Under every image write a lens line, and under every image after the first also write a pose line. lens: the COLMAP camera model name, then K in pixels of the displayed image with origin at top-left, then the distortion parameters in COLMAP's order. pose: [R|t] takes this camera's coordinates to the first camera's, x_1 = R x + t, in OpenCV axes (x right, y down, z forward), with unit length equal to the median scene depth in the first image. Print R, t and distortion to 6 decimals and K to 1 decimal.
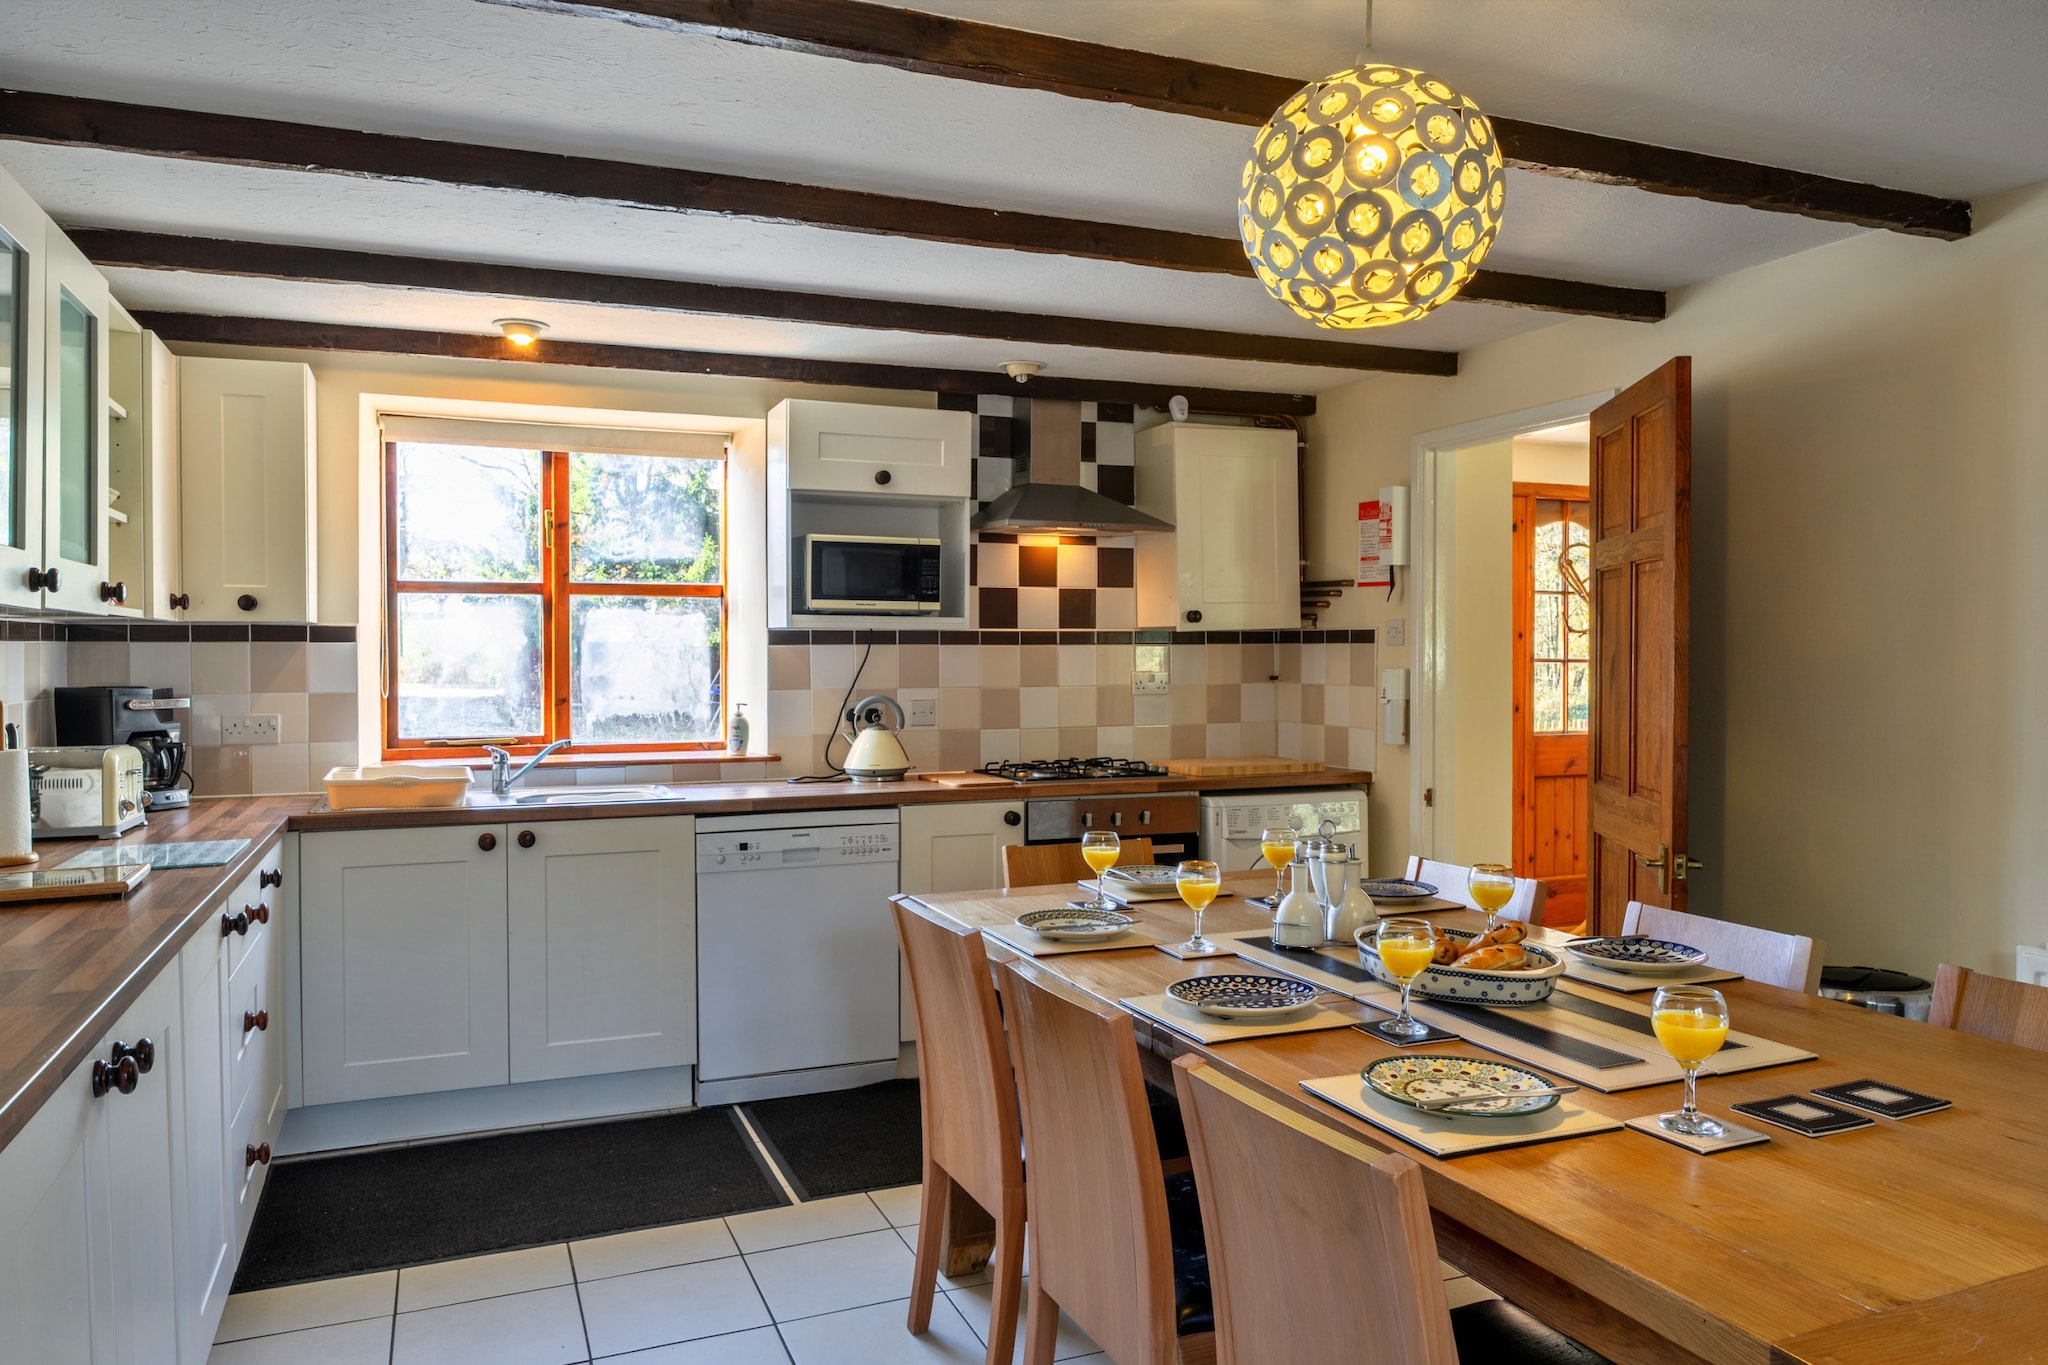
lens RADIAL K [[1371.7, 0, 1018.3], [0, 1371.7, 673.9], [0, 0, 1]] dist [-0.002187, 0.000802]
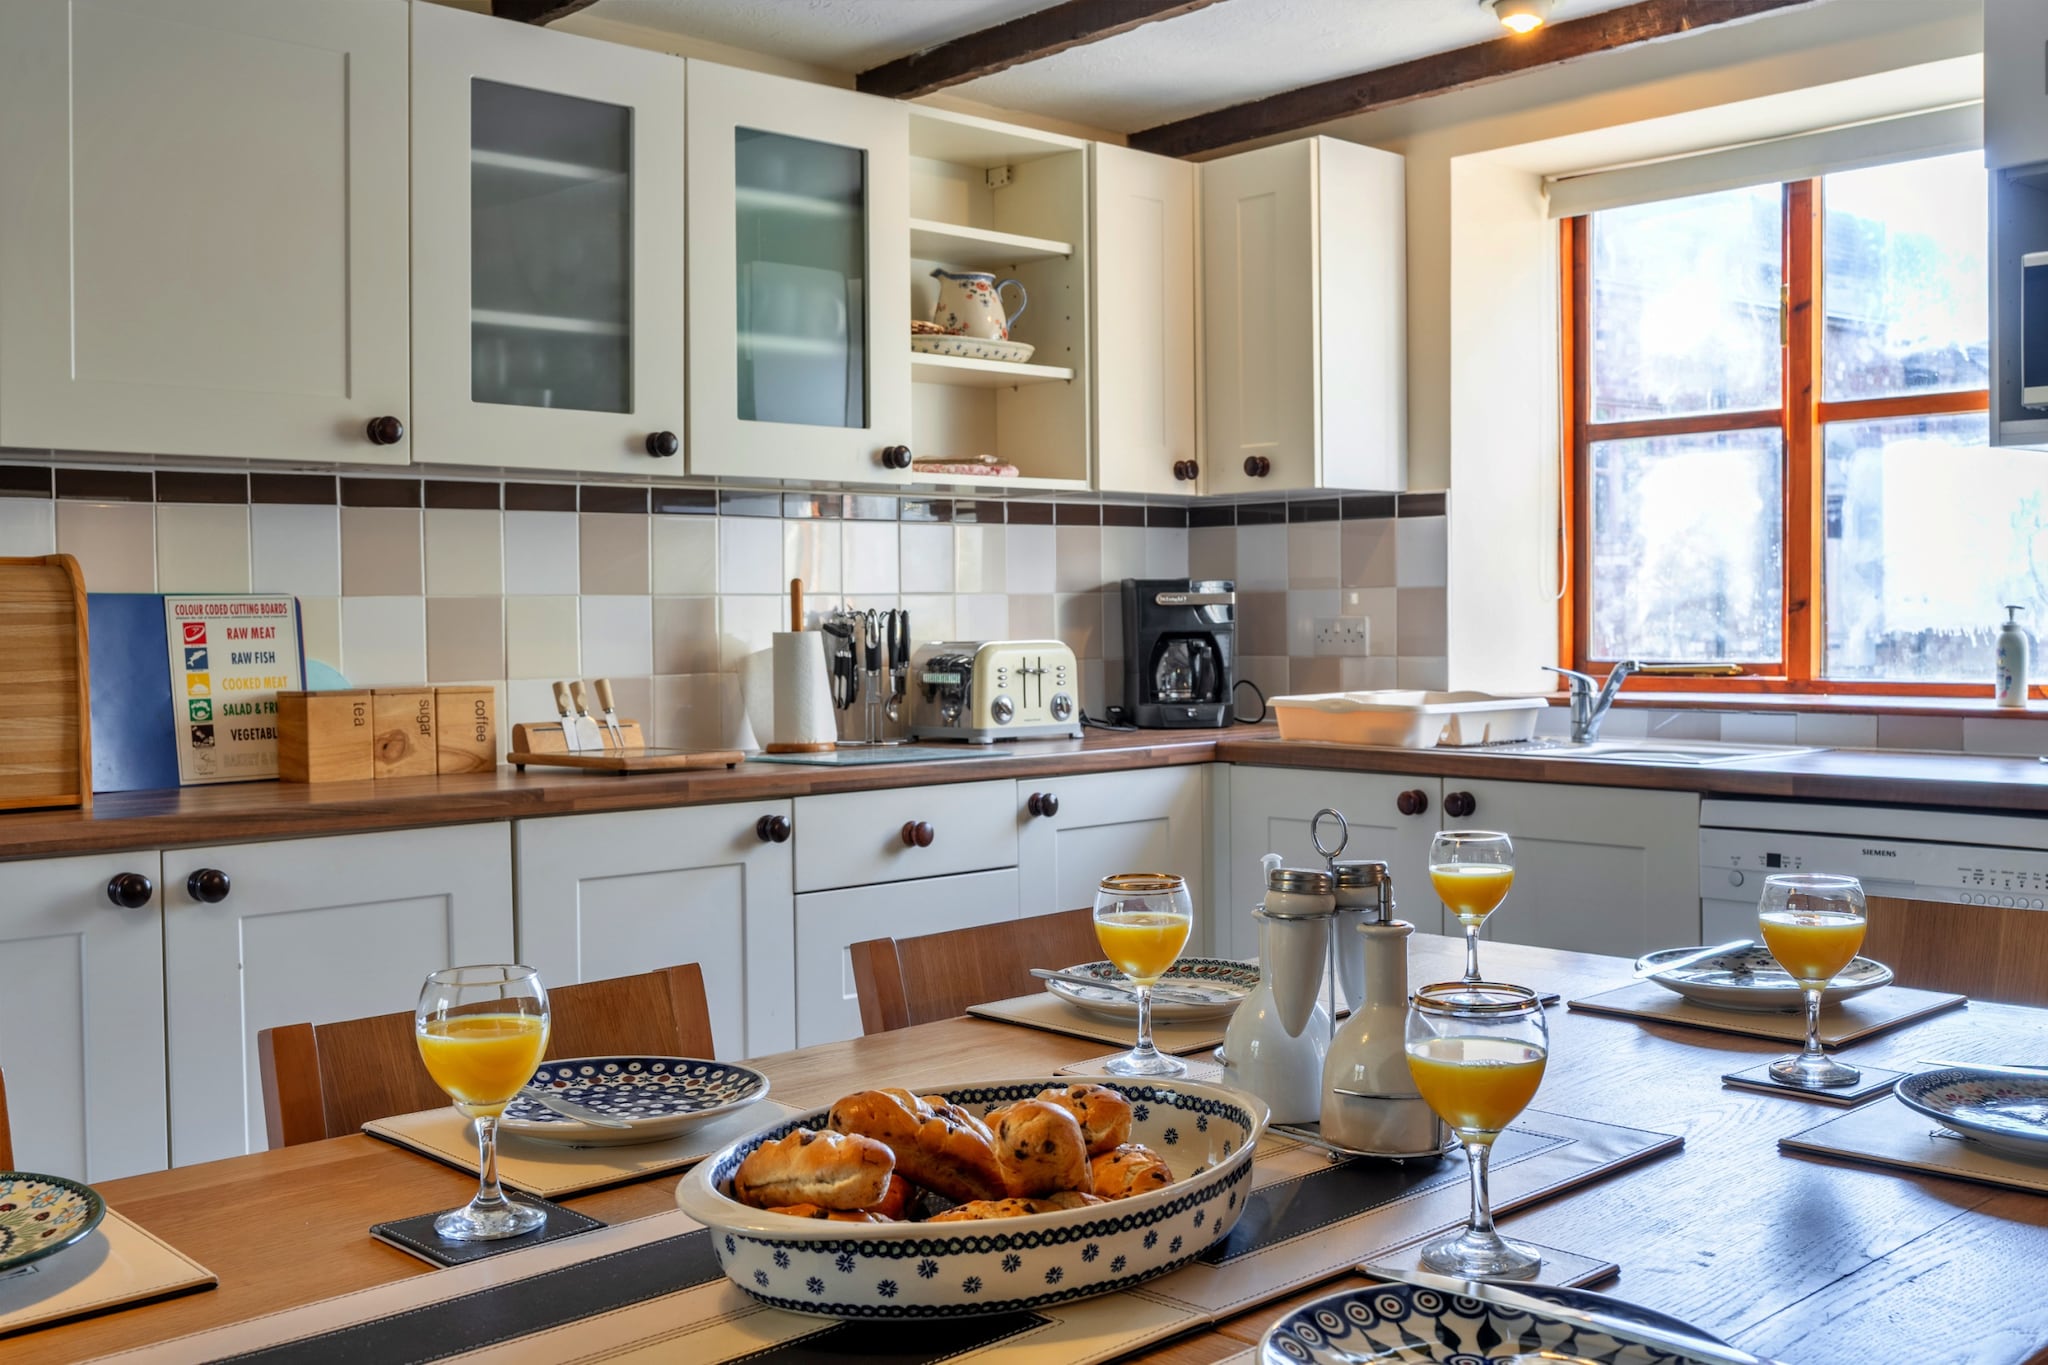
lens RADIAL K [[2055.1, 0, 1023.1], [0, 2055.1, 679.8], [0, 0, 1]] dist [0.005051, 0.000000]
pose [[0.361849, 0.028451, -0.931802, 0.382455], [-0.003131, 0.999566, 0.029304, 0.027911], [0.932231, -0.007687, 0.361781, 0.375388]]
